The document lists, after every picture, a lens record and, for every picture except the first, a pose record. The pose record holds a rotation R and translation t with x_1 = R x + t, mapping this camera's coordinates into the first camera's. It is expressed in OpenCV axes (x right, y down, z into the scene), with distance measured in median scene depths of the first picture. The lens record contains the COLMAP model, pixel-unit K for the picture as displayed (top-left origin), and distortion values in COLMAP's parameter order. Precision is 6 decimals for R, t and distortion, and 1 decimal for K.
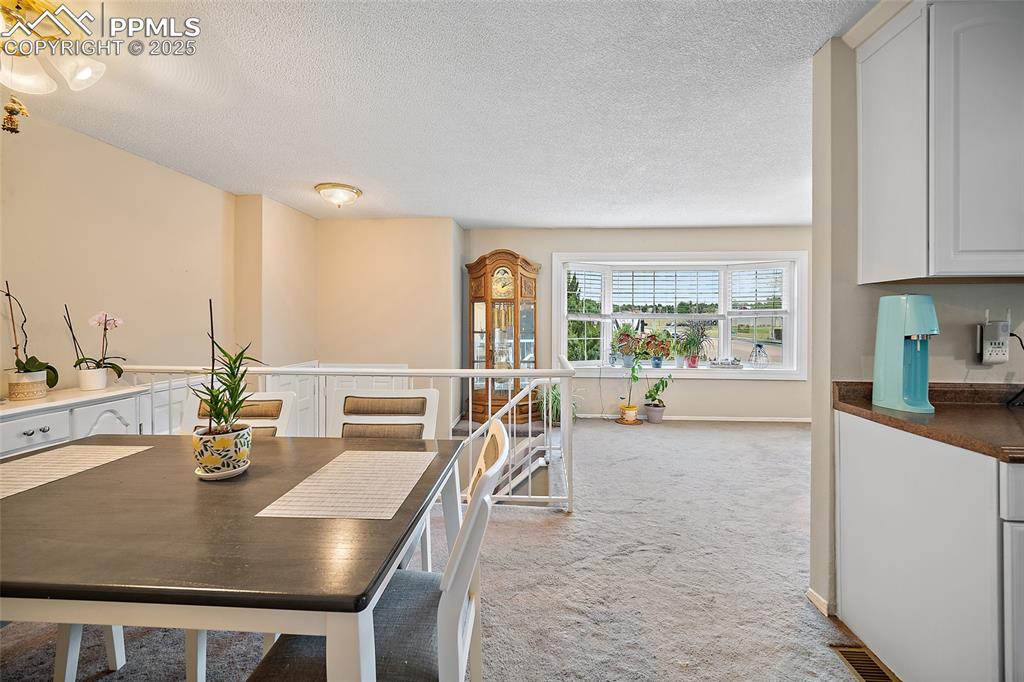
lens RADIAL K [[402.0, 0, 530.6], [0, 402.0, 322.5], [0, 0, 1]] dist [-0.001077, -0.000179]
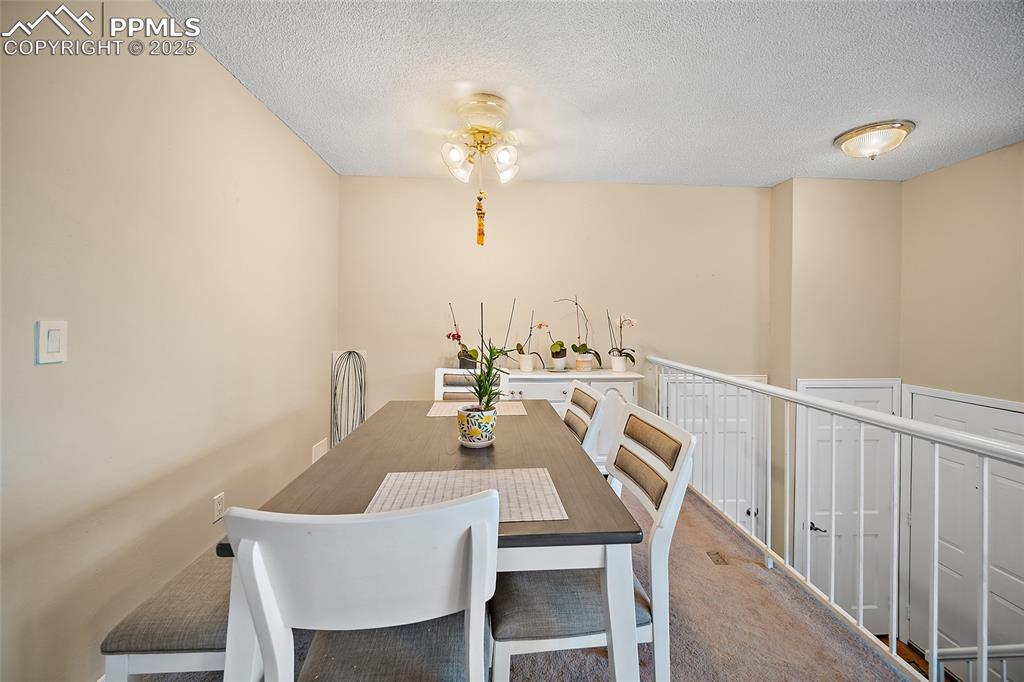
lens RADIAL K [[414.0, 0, 506.9], [0, 414.0, 316.3], [0, 0, 1]] dist [-0.000112, -0.000247]
pose [[0.110146, -0.004467, -0.993905, 0.255276], [-0.013306, 0.999894, -0.005969, -0.004655], [0.993826, 0.013883, 0.110075, 0.472648]]
